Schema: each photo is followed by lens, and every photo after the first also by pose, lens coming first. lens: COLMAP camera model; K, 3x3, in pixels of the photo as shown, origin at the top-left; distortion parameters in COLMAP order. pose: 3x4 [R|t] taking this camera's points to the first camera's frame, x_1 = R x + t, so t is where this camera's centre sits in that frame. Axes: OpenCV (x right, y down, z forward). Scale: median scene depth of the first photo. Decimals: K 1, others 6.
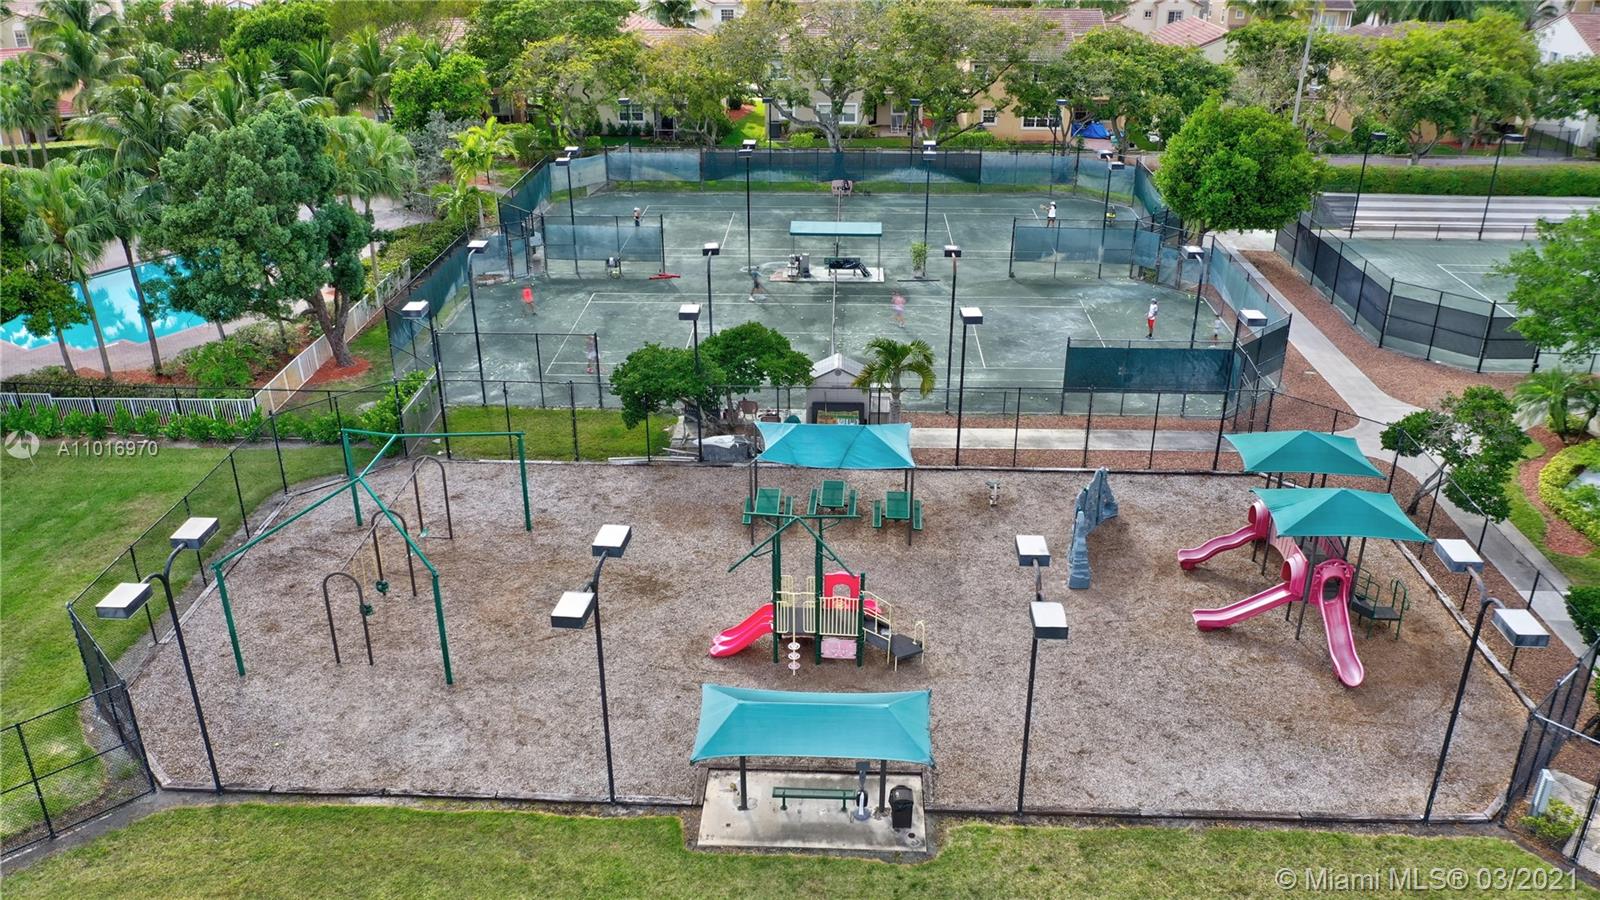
lens RADIAL K [[1239.4, 0, 788.5], [0, 1239.4, 450.7], [0, 0, 1]] dist [-0.023686, 0.020693]
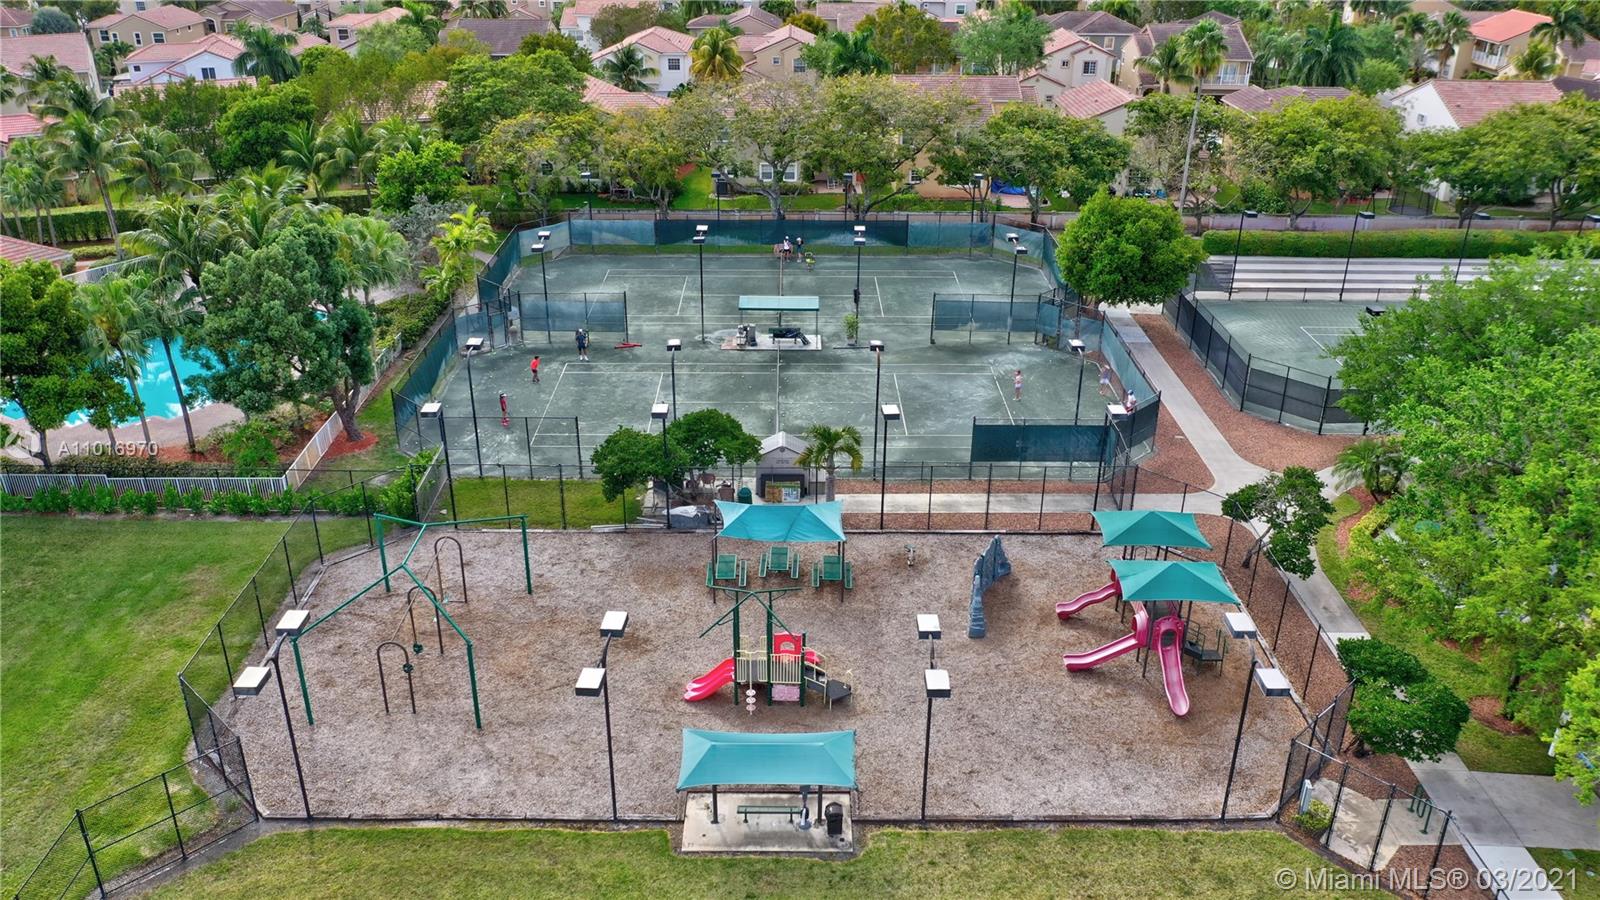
lens RADIAL K [[1239.4, 0, 795.7], [0, 1239.4, 450.8], [0, 0, 1]] dist [-0.023686, 0.020693]
pose [[0.998611, -0.009677, 0.051797, -0.009691], [0.009363, 0.999936, 0.006305, -0.073439], [-0.051854, -0.005811, 0.998638, -0.204898]]
